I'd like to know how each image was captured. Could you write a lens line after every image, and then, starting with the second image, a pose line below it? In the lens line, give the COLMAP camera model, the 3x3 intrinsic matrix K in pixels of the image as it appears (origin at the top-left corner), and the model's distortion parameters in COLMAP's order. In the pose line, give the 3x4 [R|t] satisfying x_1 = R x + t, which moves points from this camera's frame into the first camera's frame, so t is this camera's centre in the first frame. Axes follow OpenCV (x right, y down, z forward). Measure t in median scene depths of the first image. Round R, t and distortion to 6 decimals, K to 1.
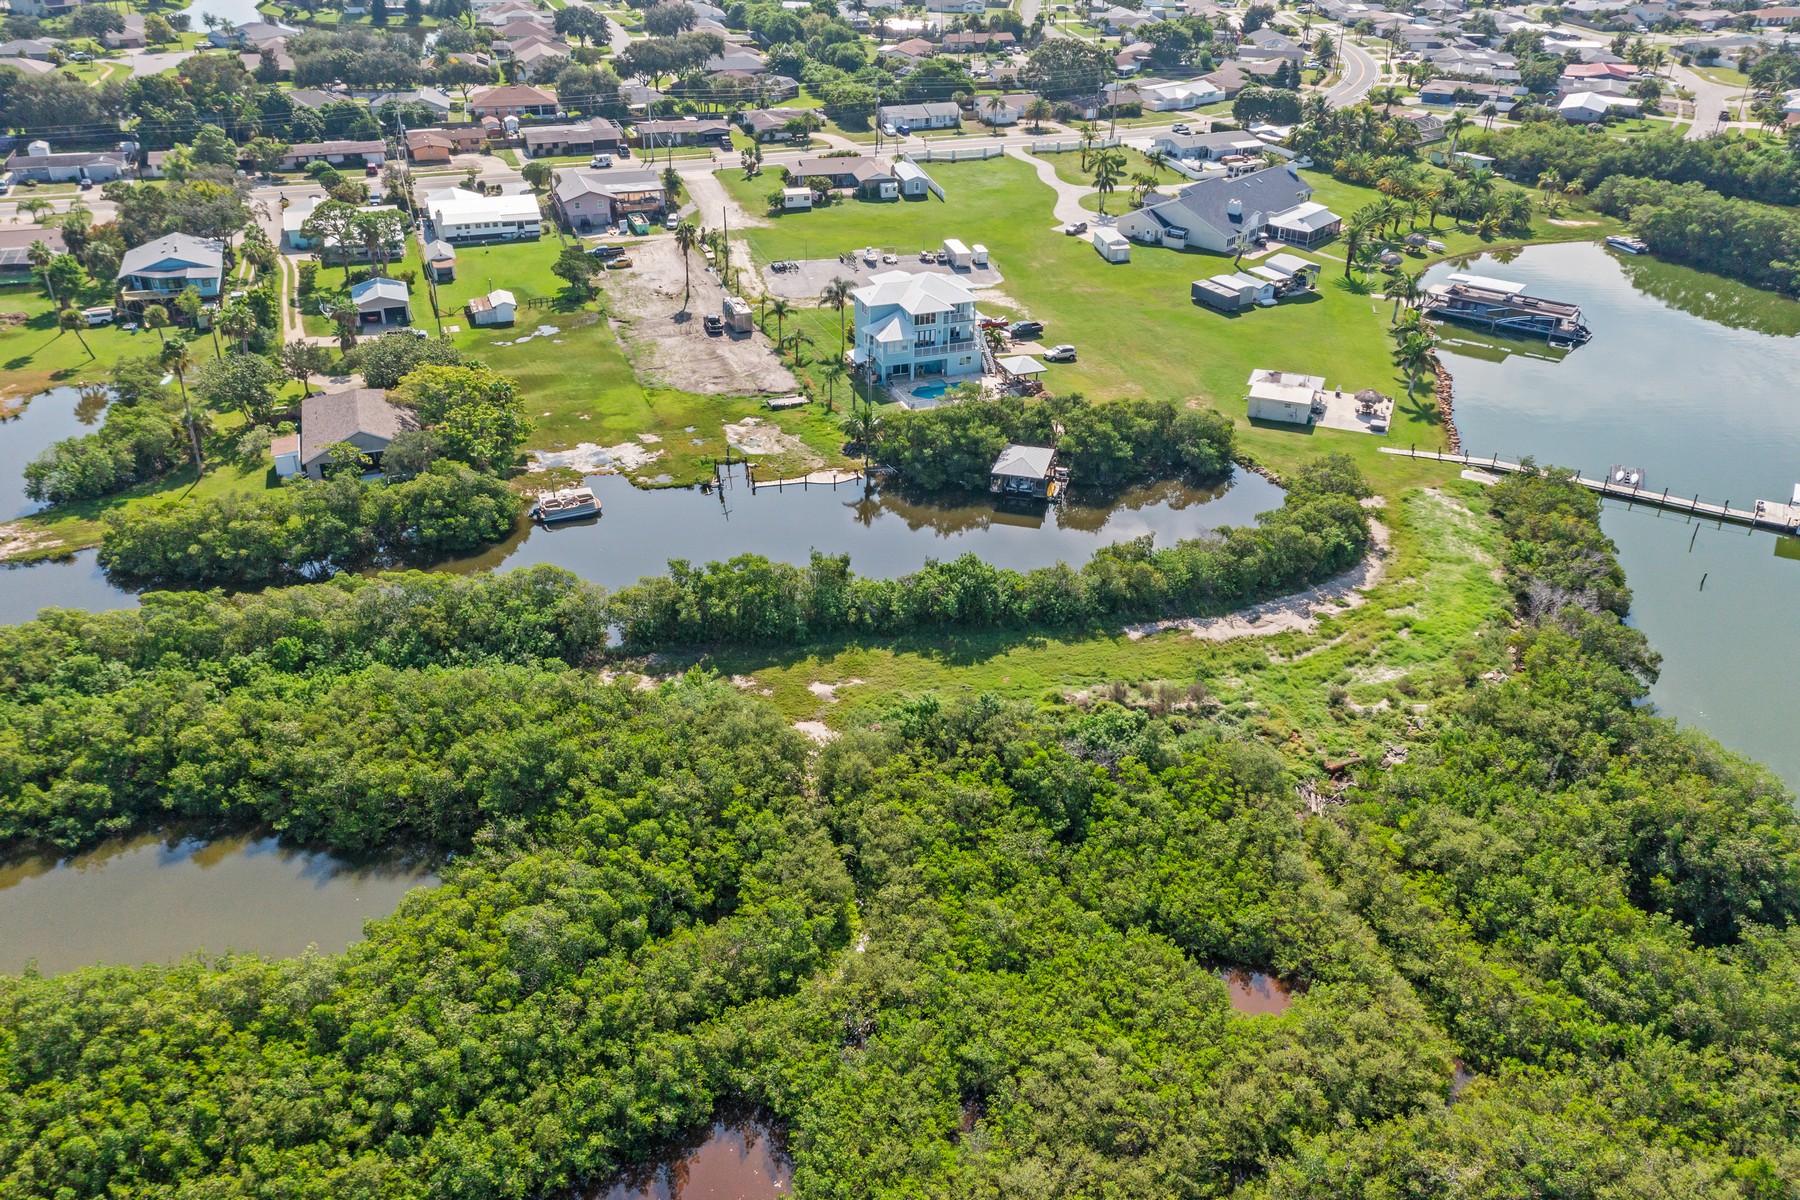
lens RADIAL K [[1418.1, 0, 888.3], [0, 1418.1, 623.2], [0, 0, 1]] dist [0.029464, 0.000263]
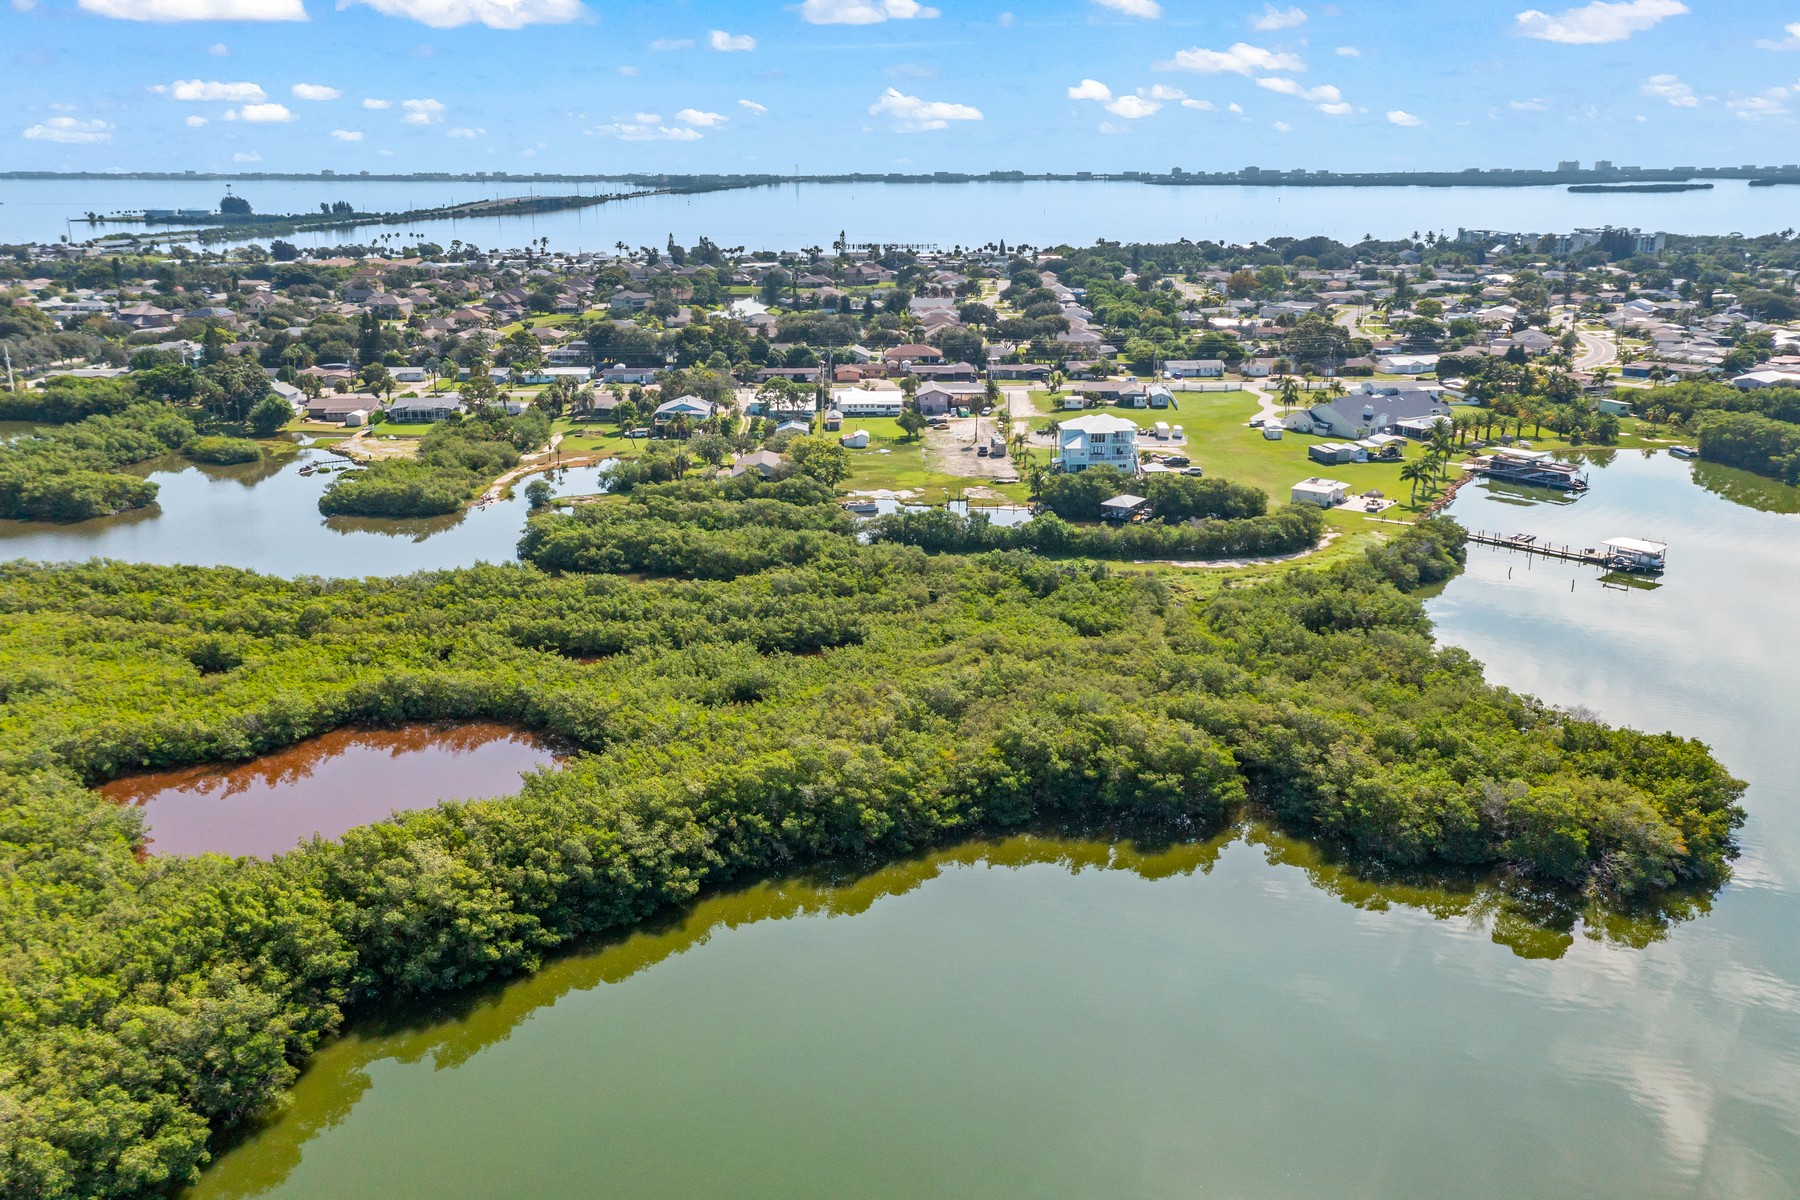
lens RADIAL K [[1461.5, 0, 890.9], [0, 1461.5, 606.7], [0, 0, 1]] dist [0.016268, 0.016797]
pose [[0.952508, 0.073149, -0.295598, 0.236555], [-0.141523, 0.965854, -0.217017, 0.281847], [0.269630, 0.248545, 0.930336, -0.439096]]
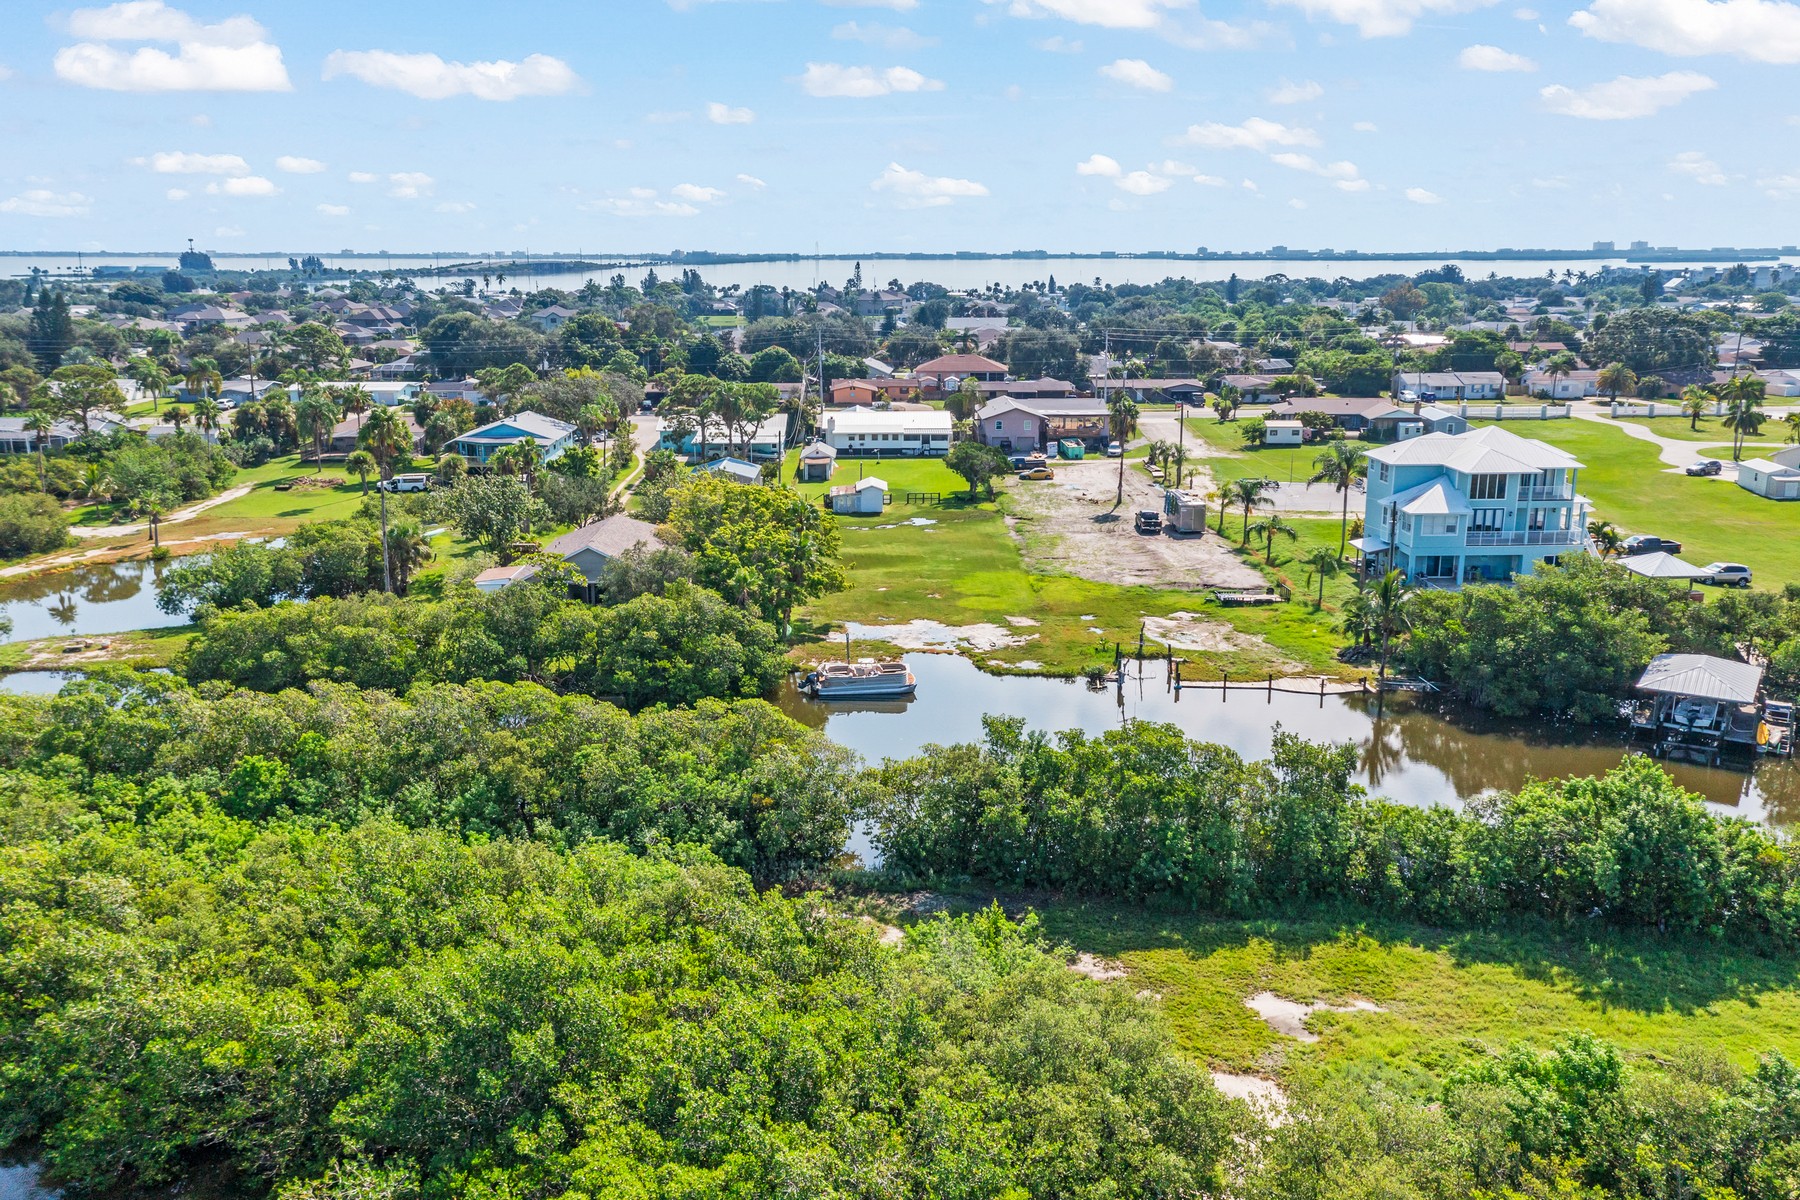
lens RADIAL K [[1461.5, 0, 890.9], [0, 1461.5, 606.7], [0, 0, 1]] dist [0.016268, 0.016797]
pose [[0.948308, 0.061446, -0.311346, -0.014266], [-0.149617, 0.951766, -0.267873, 0.034675], [0.279869, 0.300609, 0.911761, 0.274042]]
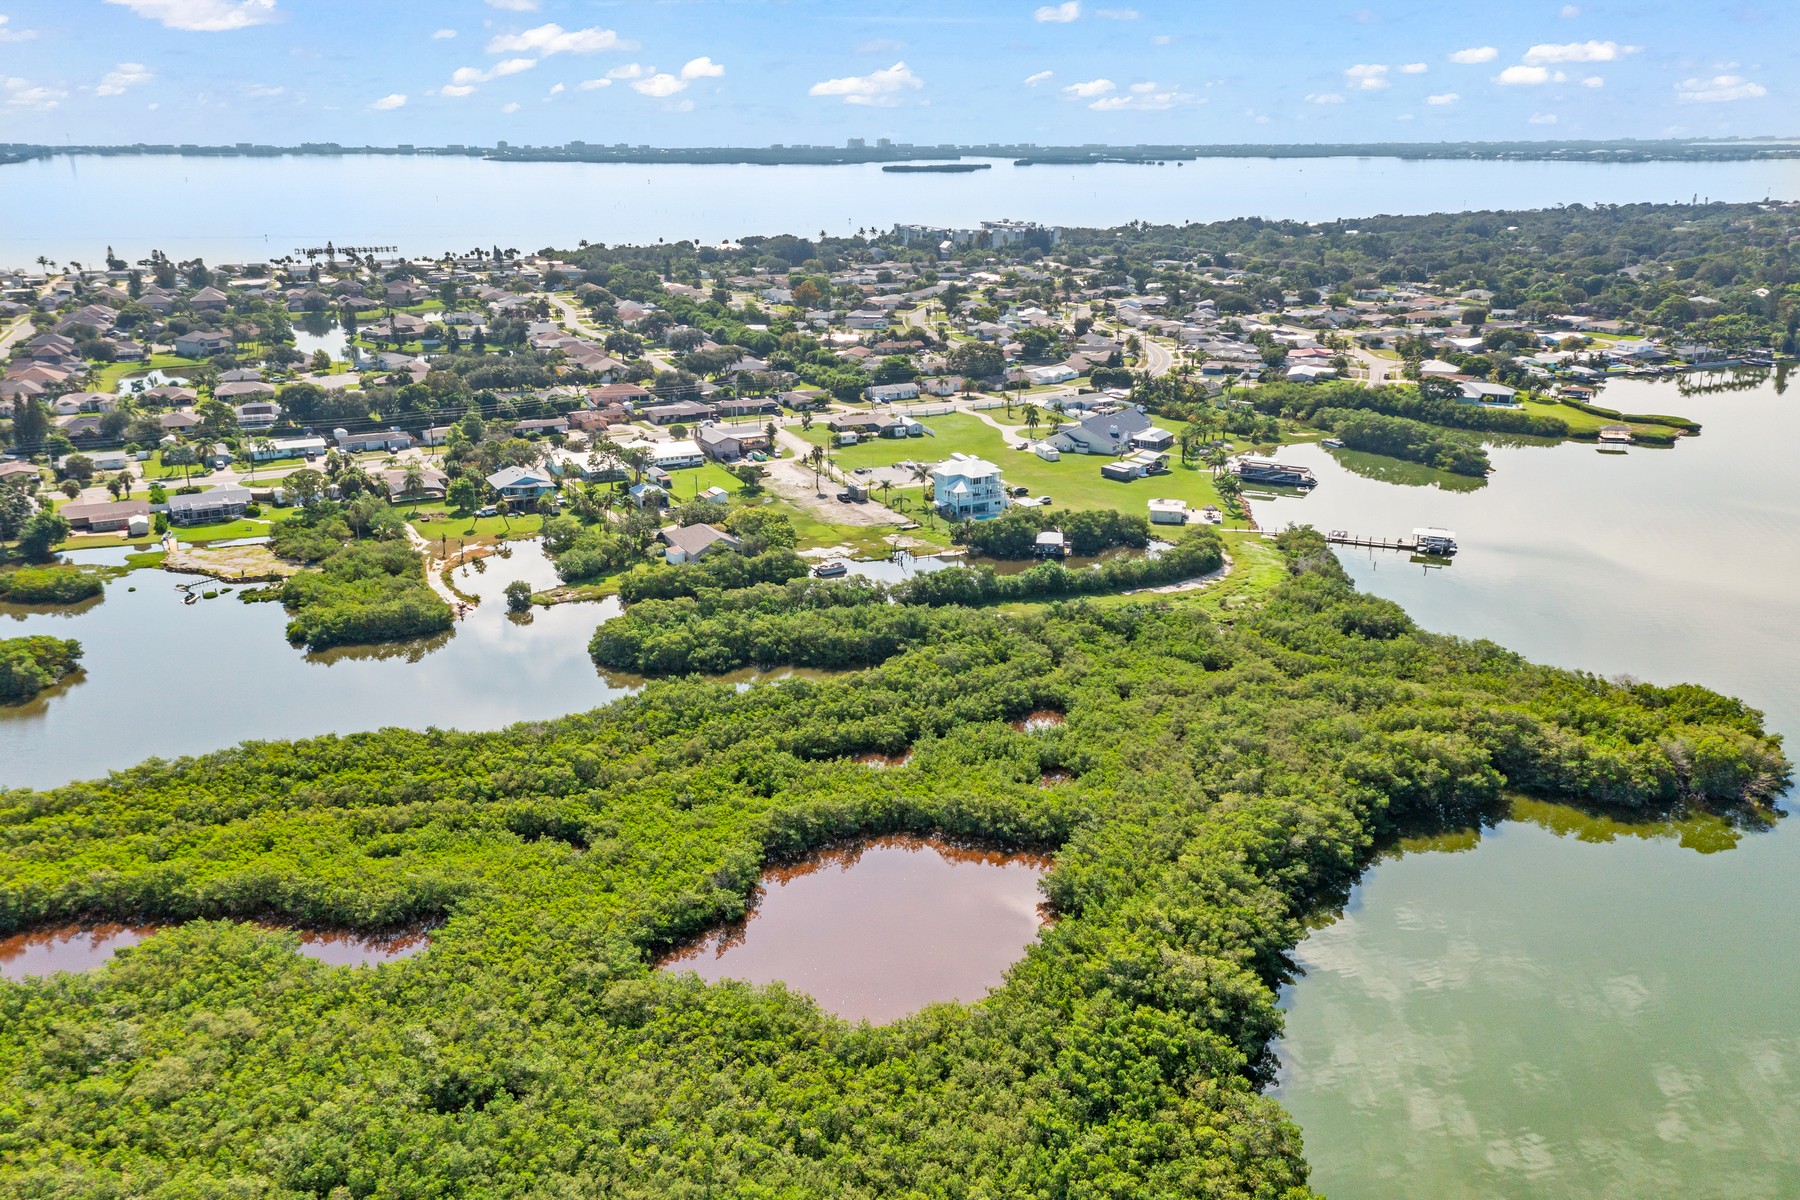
lens RADIAL K [[1418.1, 0, 888.3], [0, 1418.1, 623.2], [0, 0, 1]] dist [0.029464, 0.000263]
pose [[0.989802, -0.057800, 0.130197, -0.261406], [0.082510, 0.977676, -0.193241, 0.243968], [-0.116121, 0.202013, 0.972475, -0.583561]]
